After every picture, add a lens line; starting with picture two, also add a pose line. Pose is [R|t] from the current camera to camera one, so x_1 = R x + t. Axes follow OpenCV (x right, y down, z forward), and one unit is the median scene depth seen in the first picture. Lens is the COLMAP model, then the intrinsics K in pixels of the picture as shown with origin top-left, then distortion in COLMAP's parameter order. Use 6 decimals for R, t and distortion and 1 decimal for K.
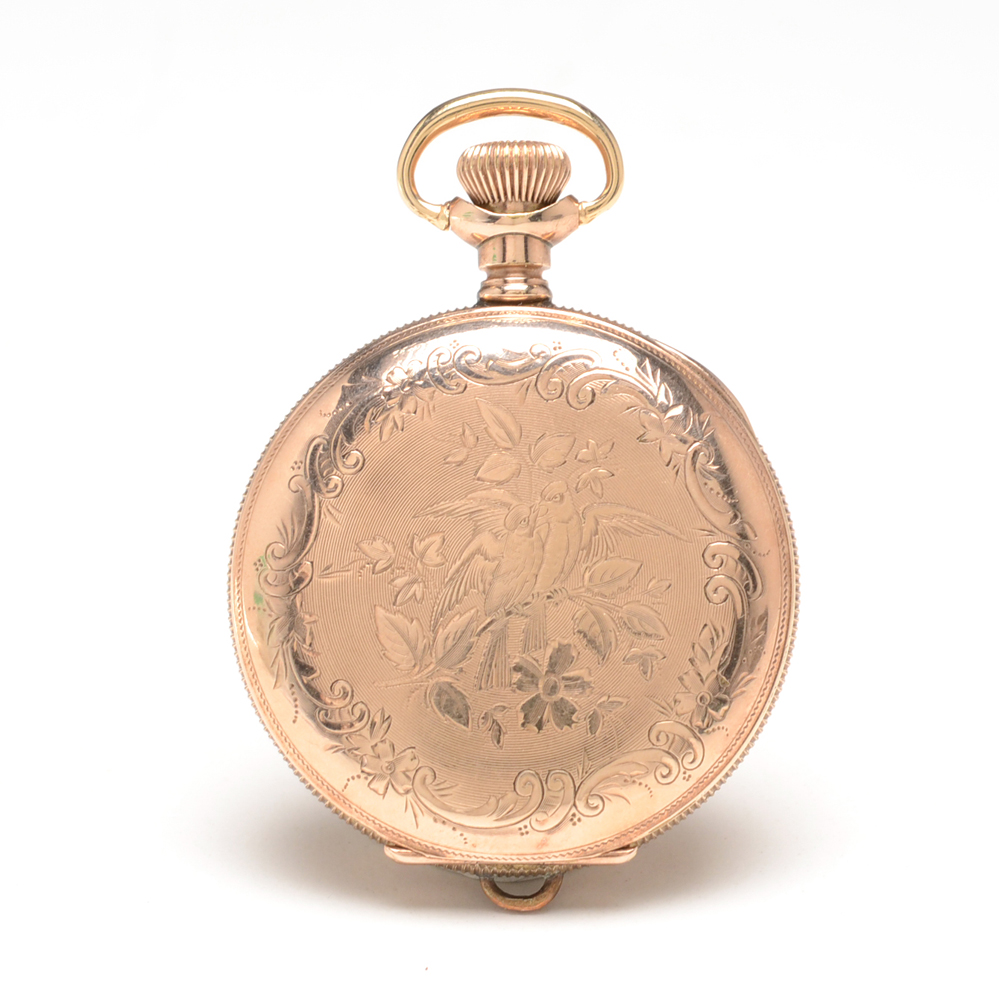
lens RADIAL K [[7004.5, 0, 498.6], [0, 7004.5, 499.2], [0, 0, 1]] dist [0.205153, 0.000000]
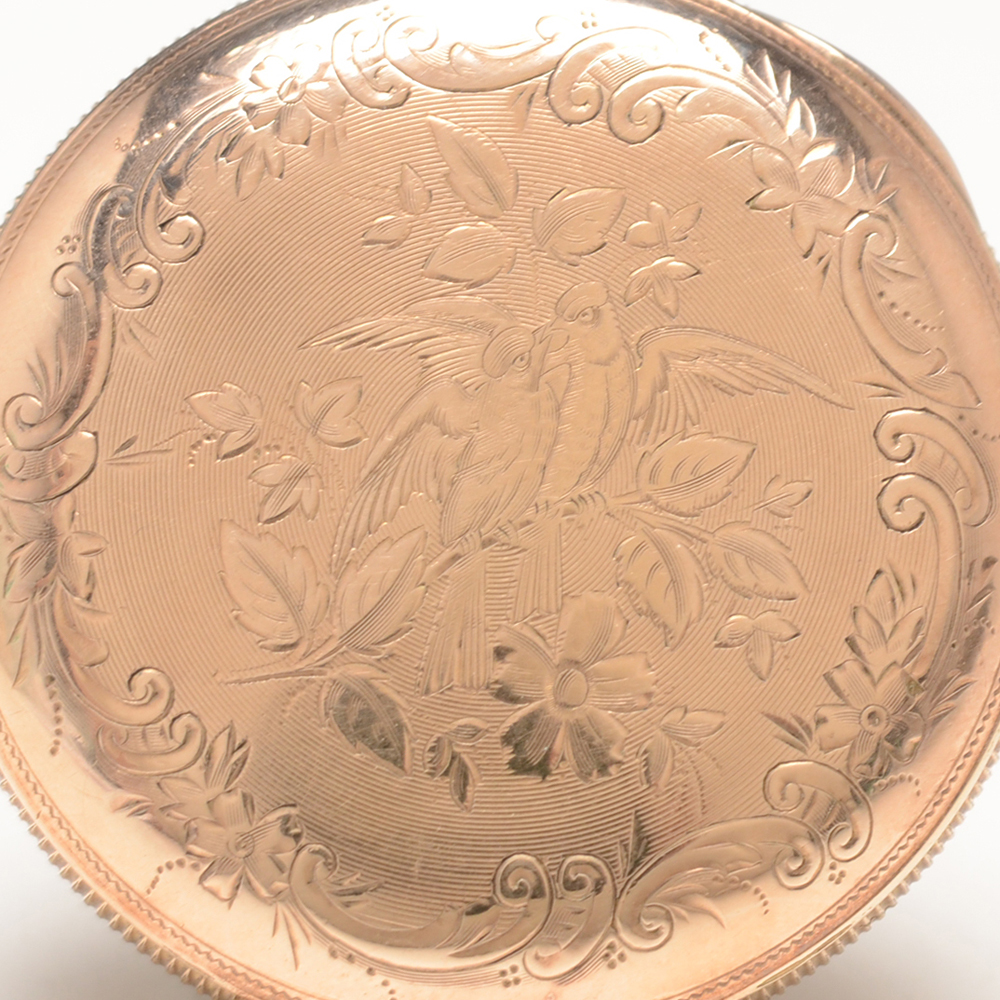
lens RADIAL K [[7004.5, 0, 501.7], [0, 7004.5, 501.6], [0, 0, 1]] dist [0.205153, 0.000000]
pose [[0.999041, 0.019186, 0.039356, -0.017260], [-0.016941, 0.998253, -0.056599, 0.041696], [-0.040373, 0.055878, 0.997621, 0.499743]]
